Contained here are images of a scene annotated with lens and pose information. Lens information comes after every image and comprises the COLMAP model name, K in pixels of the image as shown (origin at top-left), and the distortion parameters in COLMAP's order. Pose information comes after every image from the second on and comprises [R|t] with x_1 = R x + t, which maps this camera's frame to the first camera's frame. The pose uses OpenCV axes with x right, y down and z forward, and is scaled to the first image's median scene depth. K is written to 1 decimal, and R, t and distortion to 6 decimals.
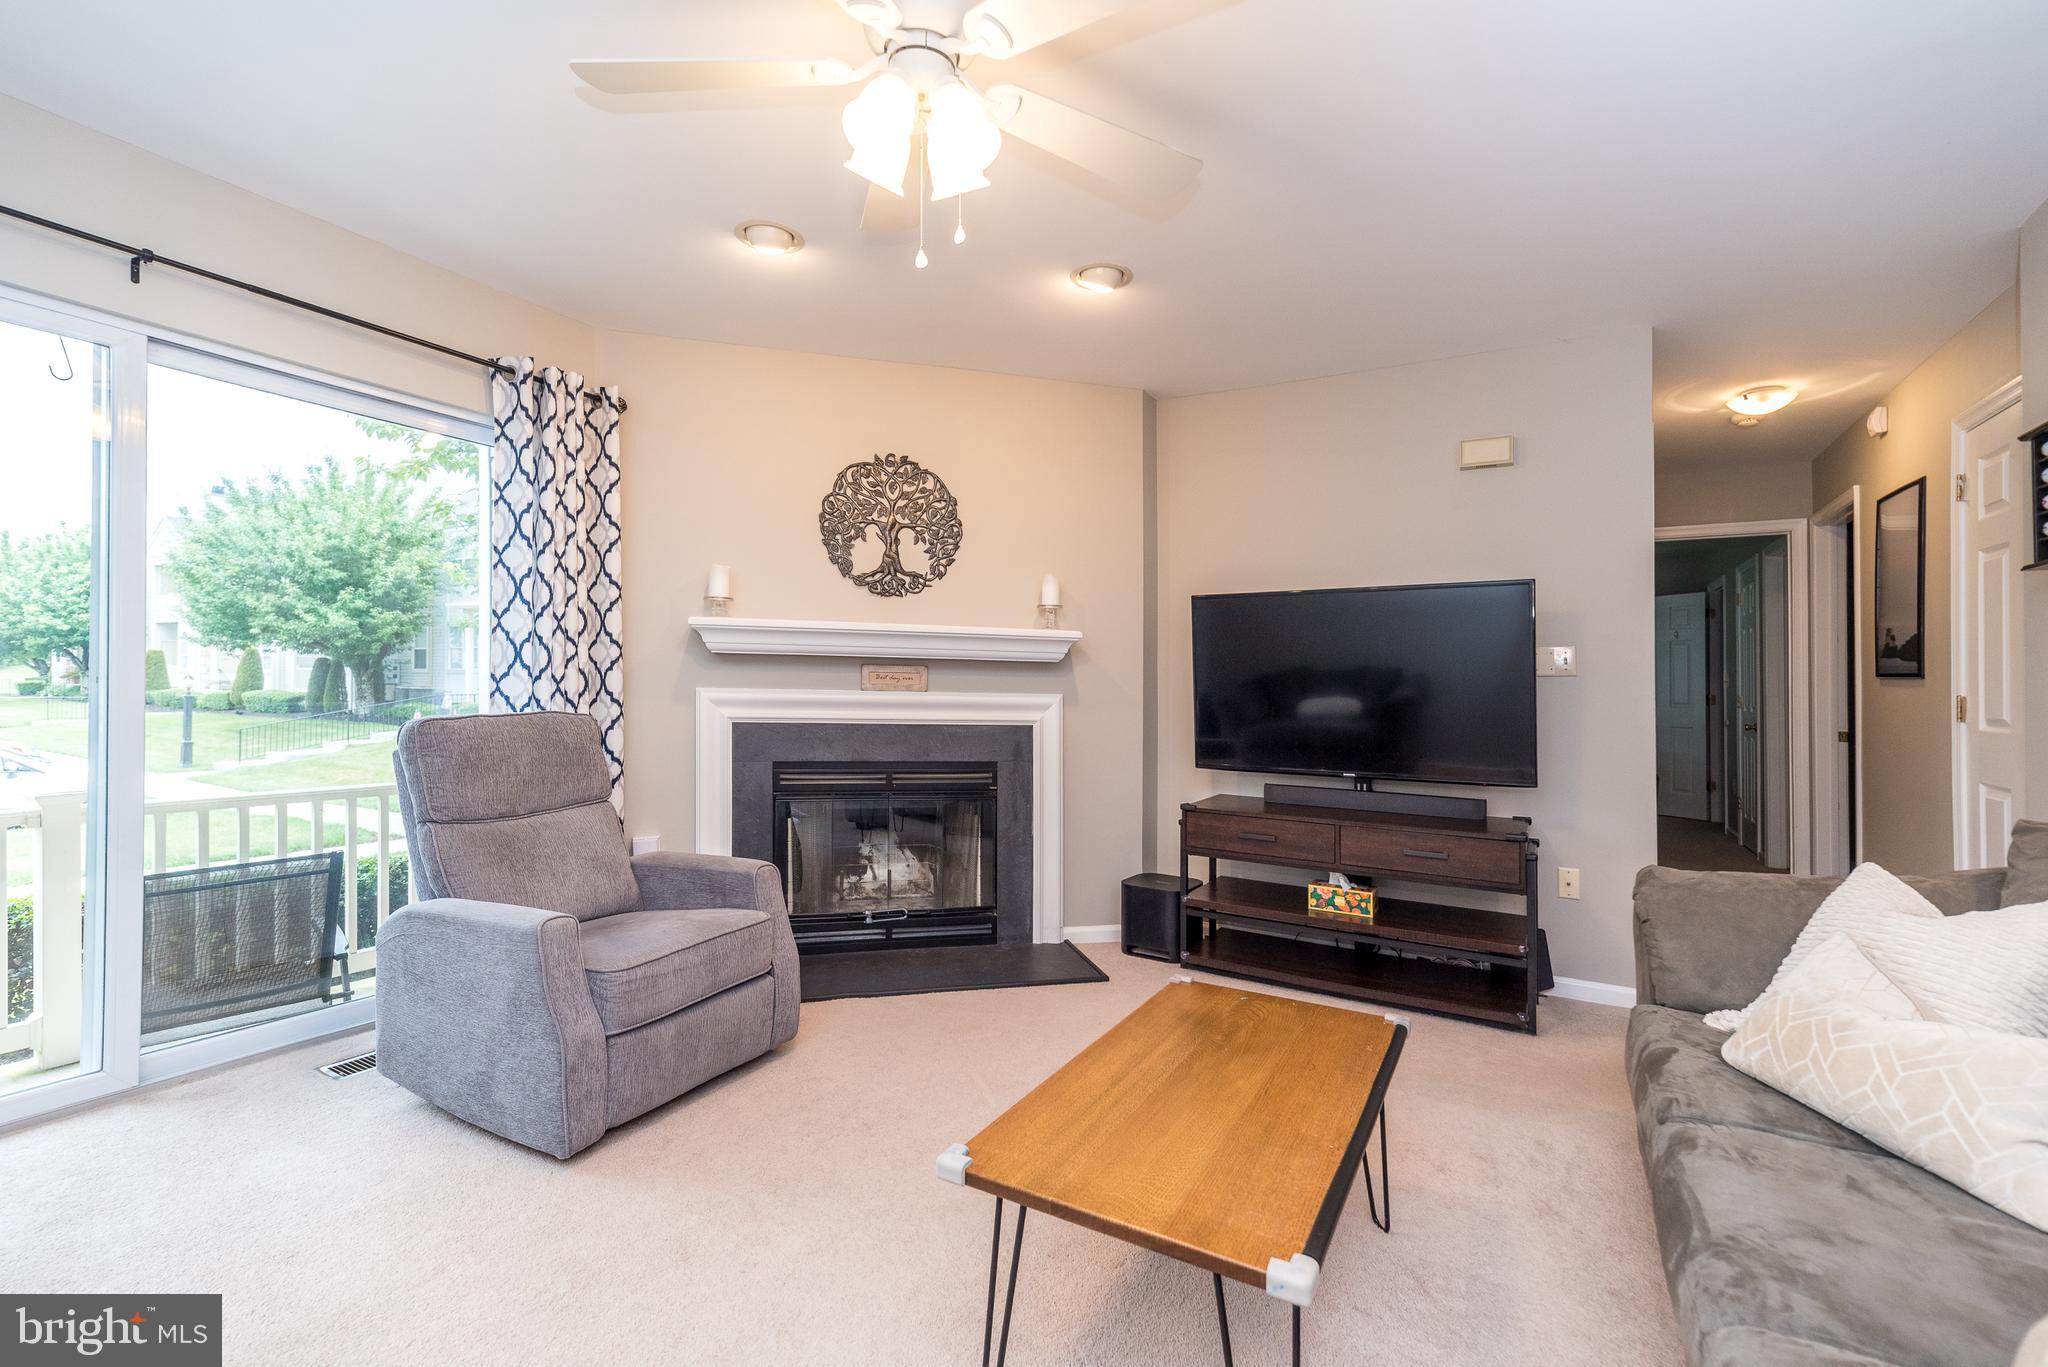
lens RADIAL K [[884.4, 0, 1007.5], [0, 884.4, 590.5], [0, 0, 1]] dist [0.009449, -0.000186]
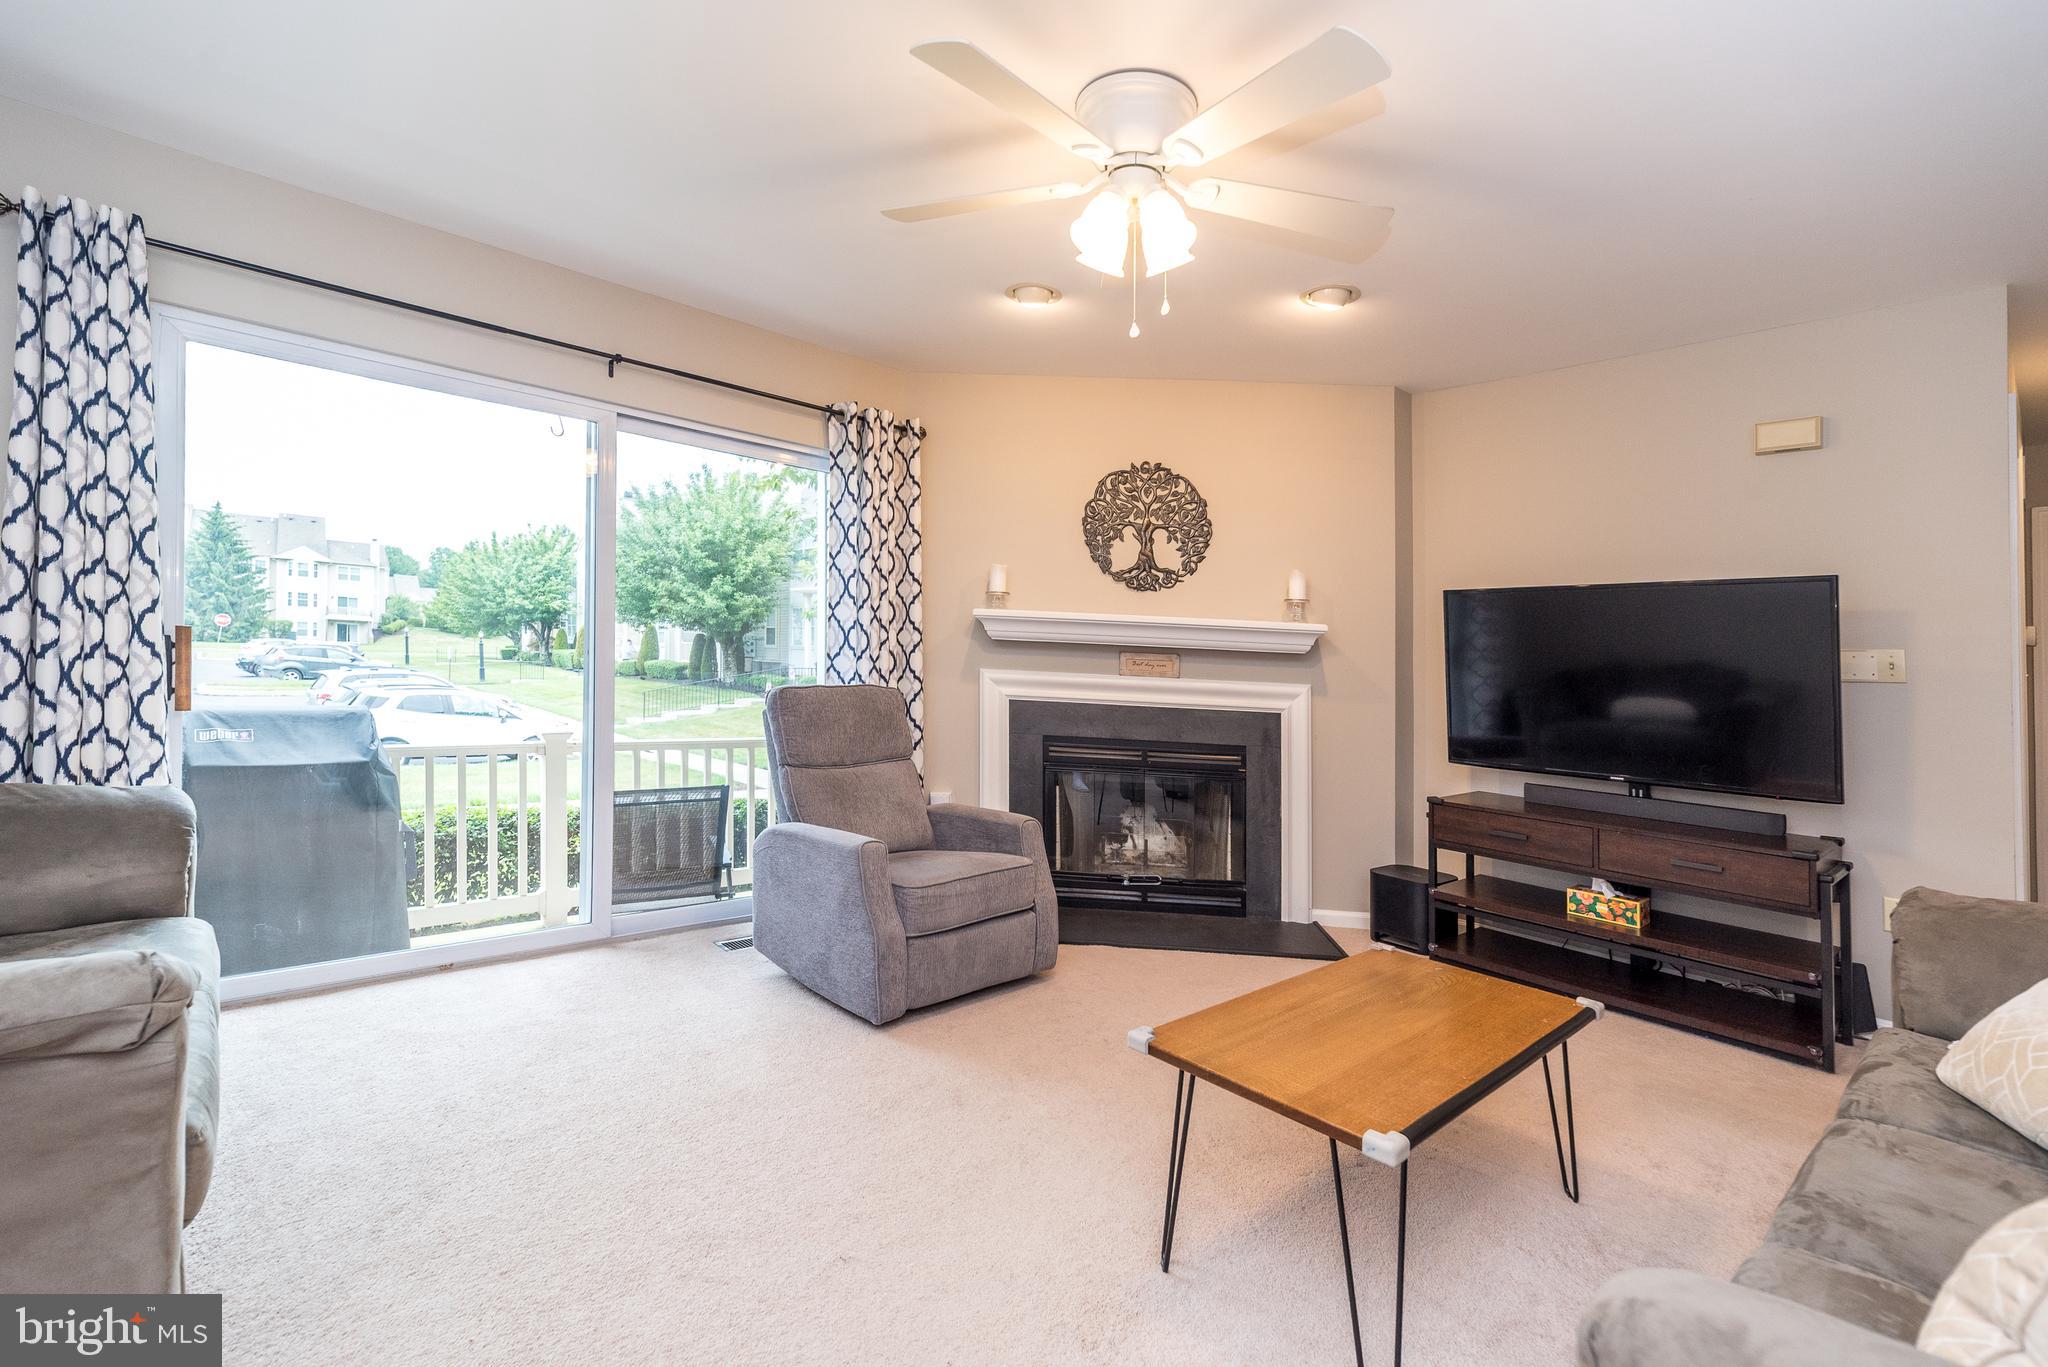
lens RADIAL K [[890.3, 0, 1028.6], [0, 890.3, 549.0], [0, 0, 1]] dist [0.008159, 0.000273]
pose [[0.954685, -0.013092, -0.297331, 0.061956], [0.004690, 0.999570, -0.028954, -0.014495], [0.297582, 0.026248, 0.954335, -0.112213]]
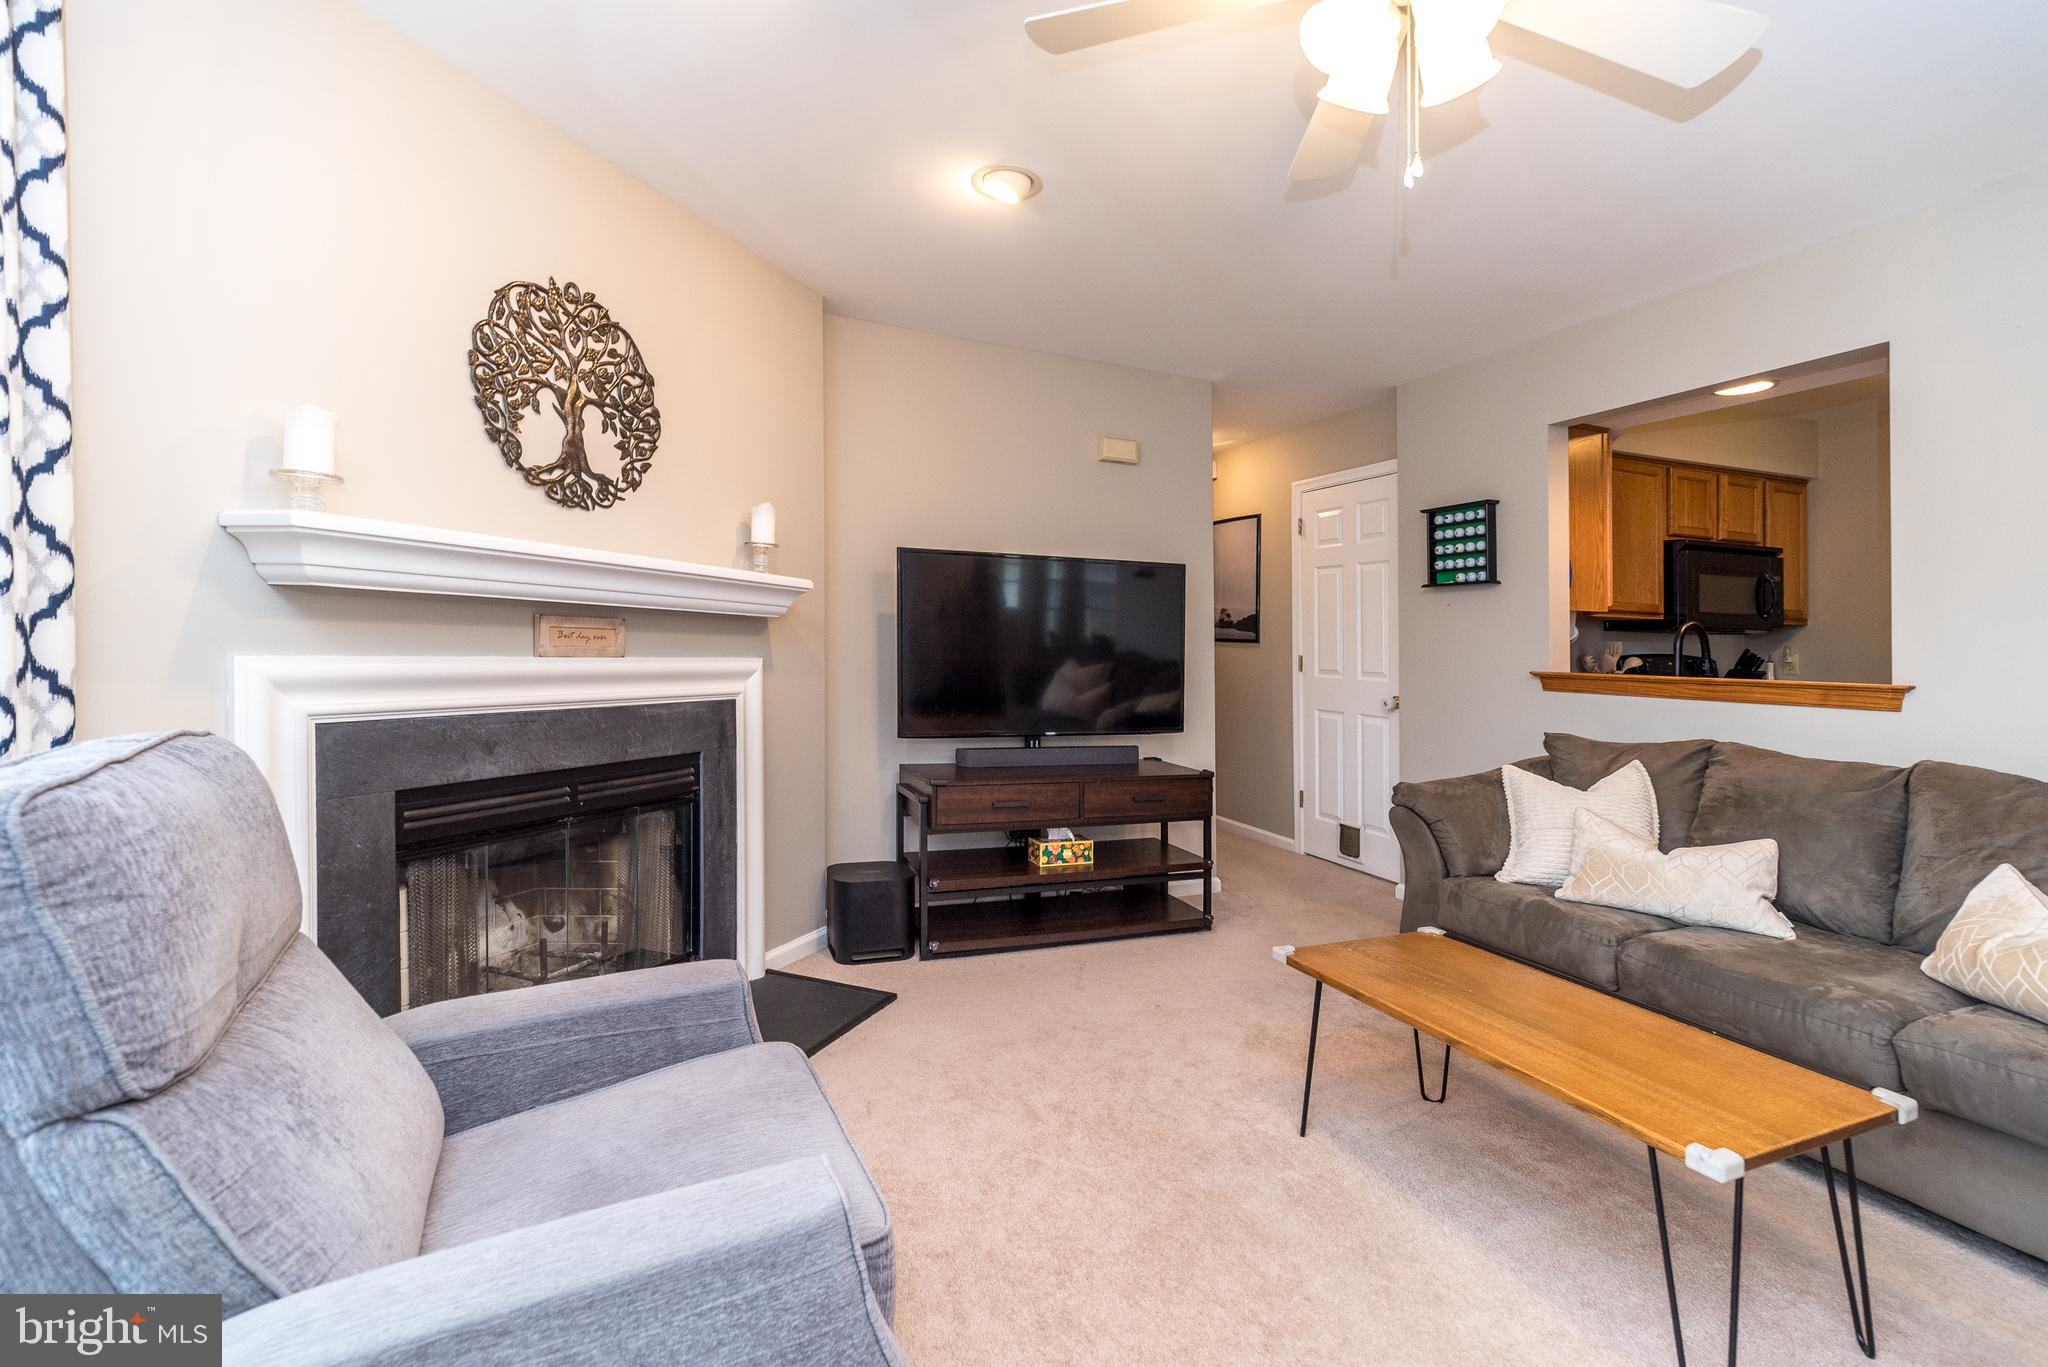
lens RADIAL K [[902.9, 0, 1018.3], [0, 902.9, 553.8], [0, 0, 1]] dist [0.000794, 0.000047]
pose [[0.598827, 0.081318, 0.796739, -0.469054], [-0.101028, 0.994555, -0.025575, 0.024402], [-0.794481, -0.065178, 0.603782, 0.361440]]
